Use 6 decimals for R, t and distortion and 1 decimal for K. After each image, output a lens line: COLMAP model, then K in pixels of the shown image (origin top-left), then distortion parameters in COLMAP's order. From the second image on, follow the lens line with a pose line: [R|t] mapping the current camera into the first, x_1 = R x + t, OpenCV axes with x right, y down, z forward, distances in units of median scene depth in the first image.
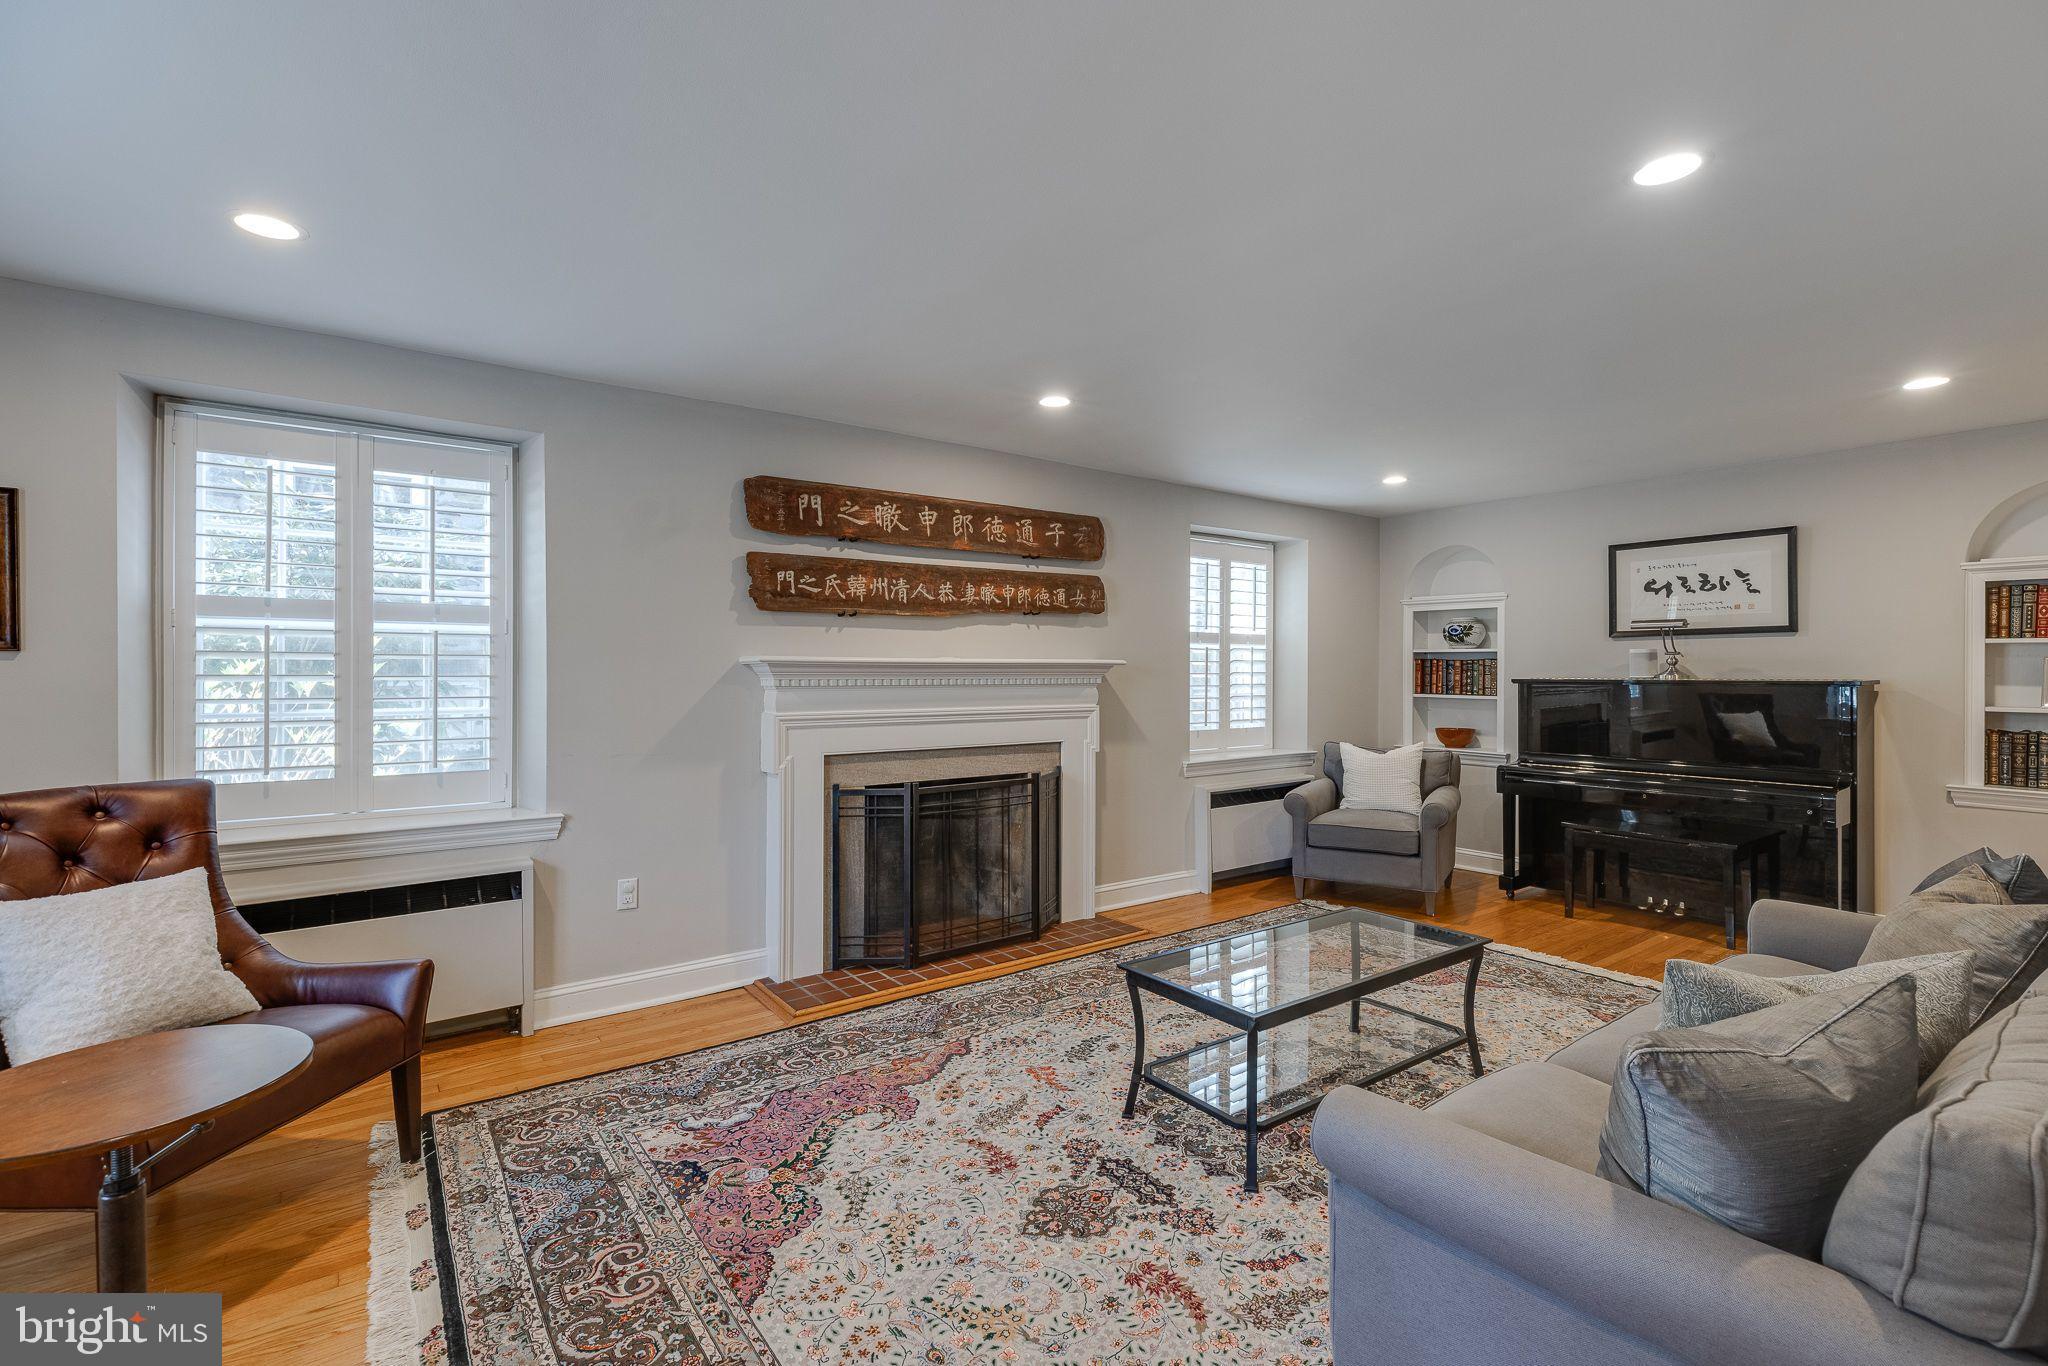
lens RADIAL K [[915.1, 0, 1030.0], [0, 915.1, 673.0], [0, 0, 1]] dist [0.002245, -0.000102]
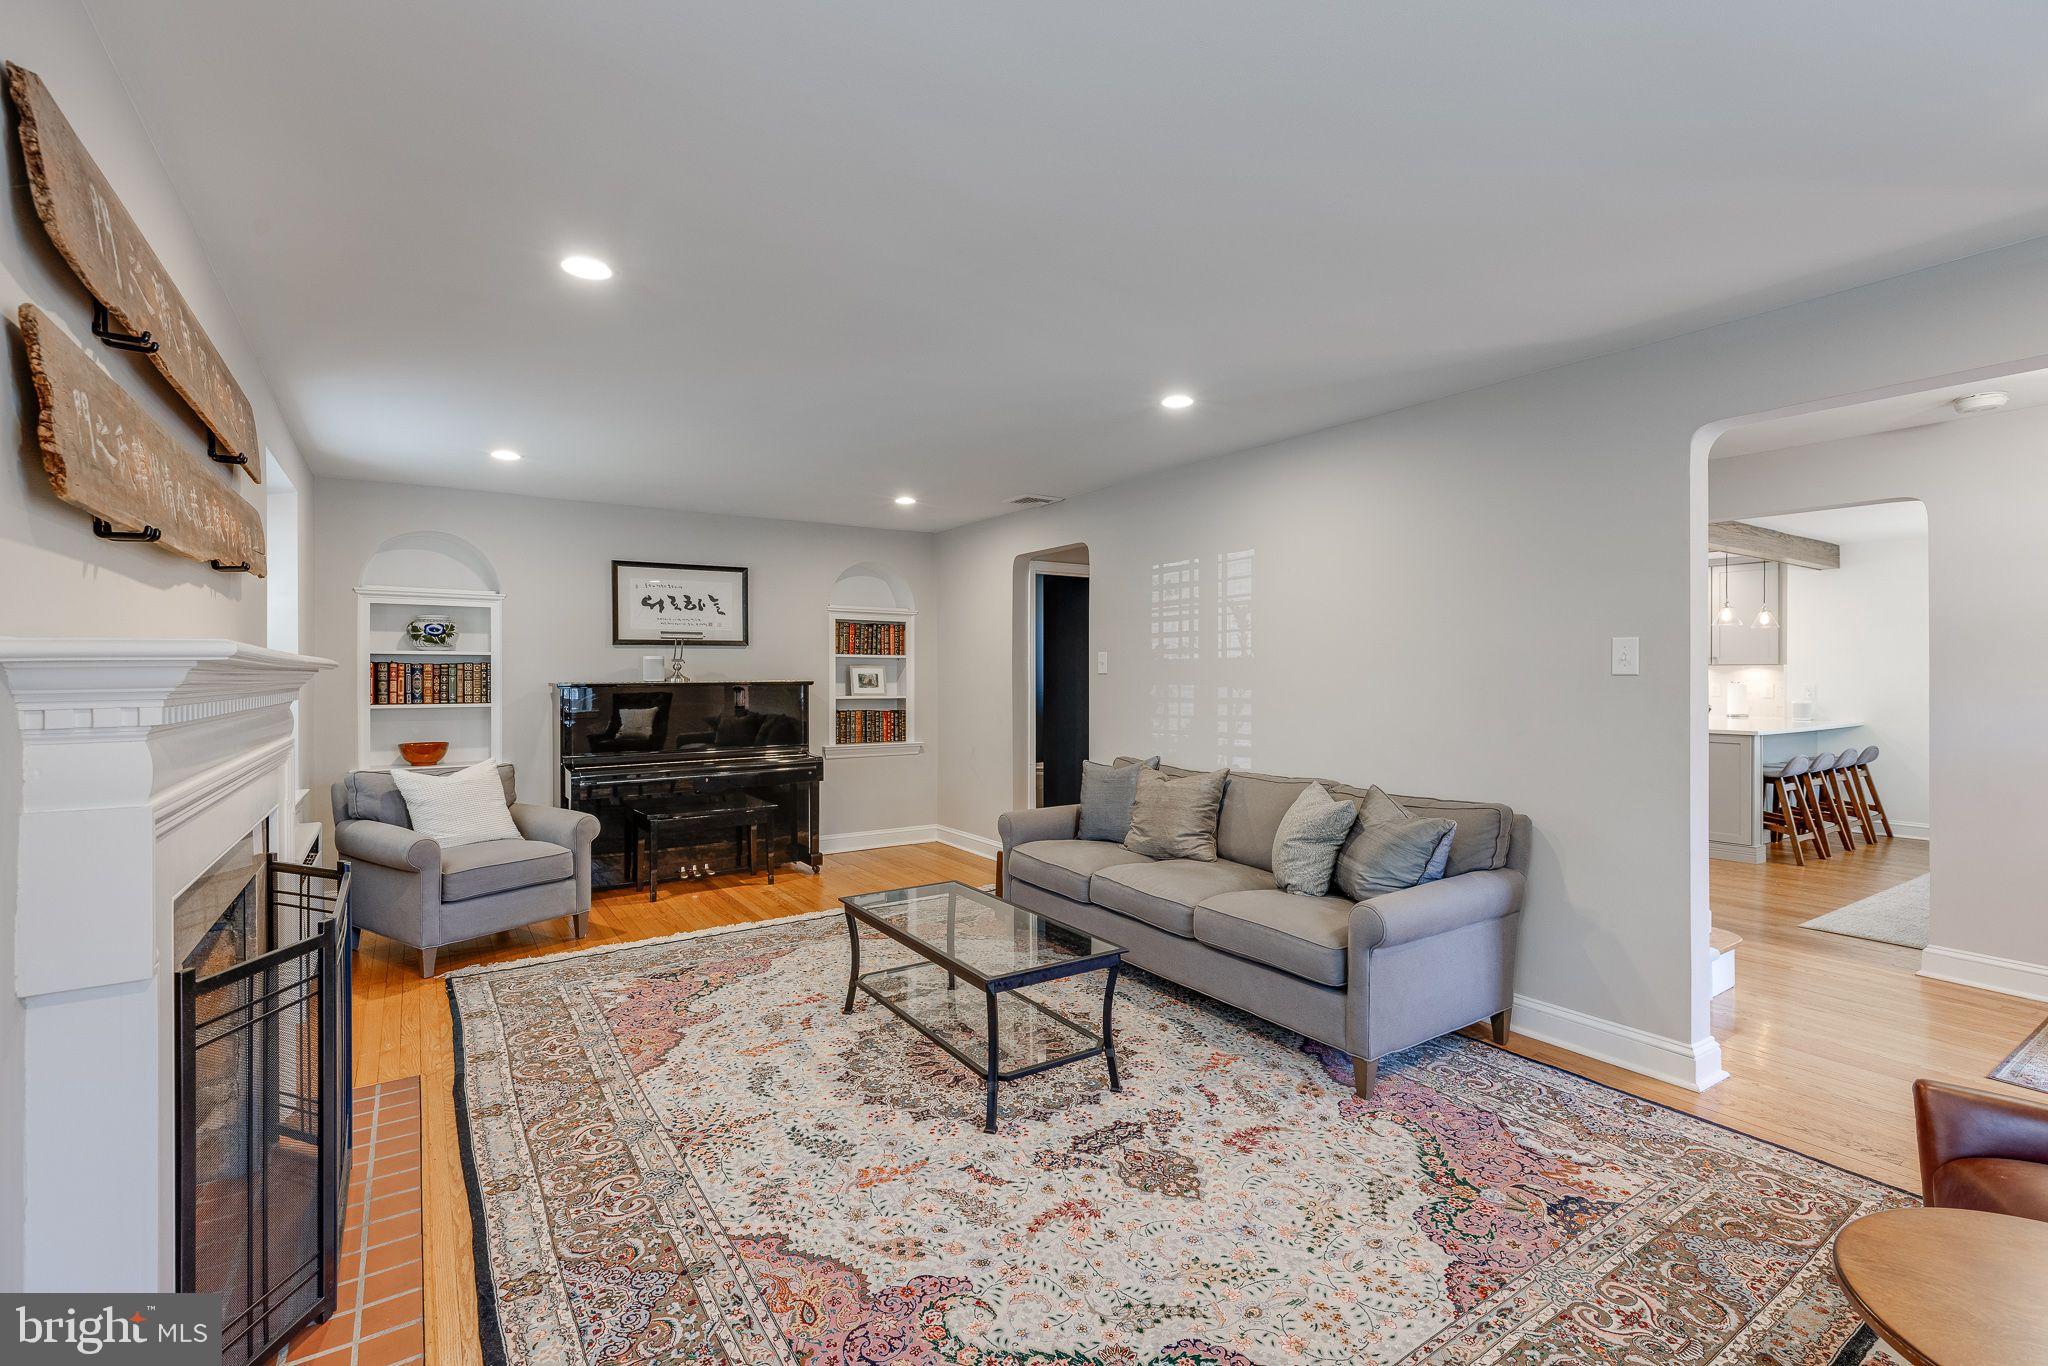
lens RADIAL K [[915.1, 0, 1028.1], [0, 915.1, 677.5], [0, 0, 1]] dist [0.002245, -0.000102]
pose [[0.042845, -0.006735, 0.999059, -0.562759], [0.006789, 0.999956, 0.006450, -0.004394], [-0.999059, 0.006507, 0.042889, 0.595369]]
